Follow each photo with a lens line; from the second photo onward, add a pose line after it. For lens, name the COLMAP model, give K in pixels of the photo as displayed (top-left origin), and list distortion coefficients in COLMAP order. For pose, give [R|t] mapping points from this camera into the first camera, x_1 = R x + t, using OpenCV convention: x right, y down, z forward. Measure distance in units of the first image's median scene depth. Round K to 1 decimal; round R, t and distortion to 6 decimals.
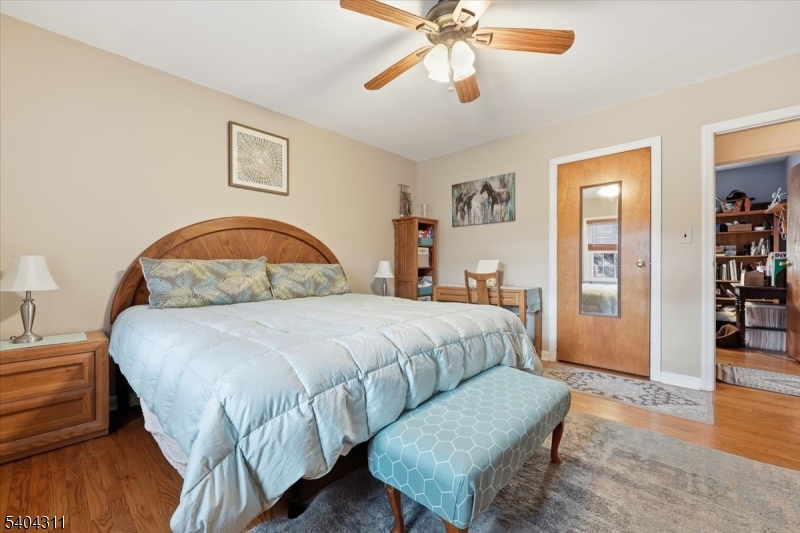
lens RADIAL K [[327.5, 0, 399.4], [0, 327.5, 269.2], [0, 0, 1]] dist [-0.010563, -0.000004]
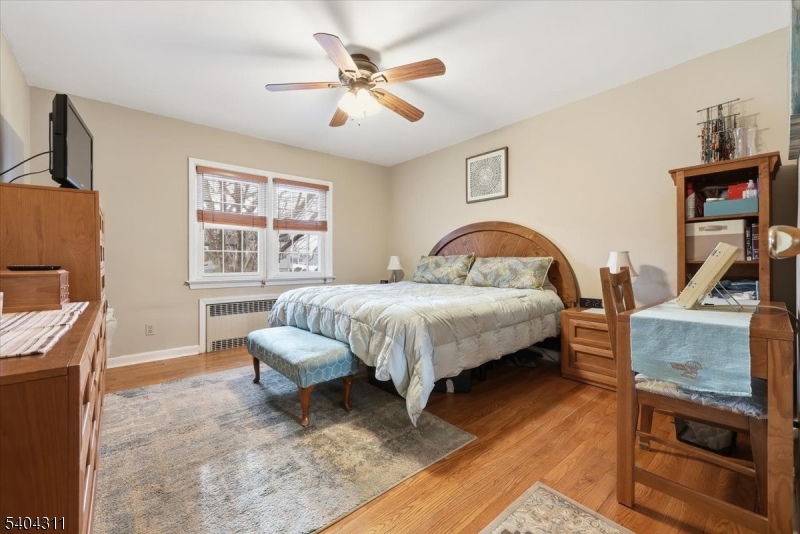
lens RADIAL K [[326.1, 0, 391.8], [0, 326.1, 265.6], [0, 0, 1]] dist [0.000625, 0.000203]
pose [[-0.119470, 0.021032, -0.992615, 0.991103], [0.000255, 0.999776, 0.021153, -0.015018], [0.992838, 0.002274, -0.119448, 0.887455]]
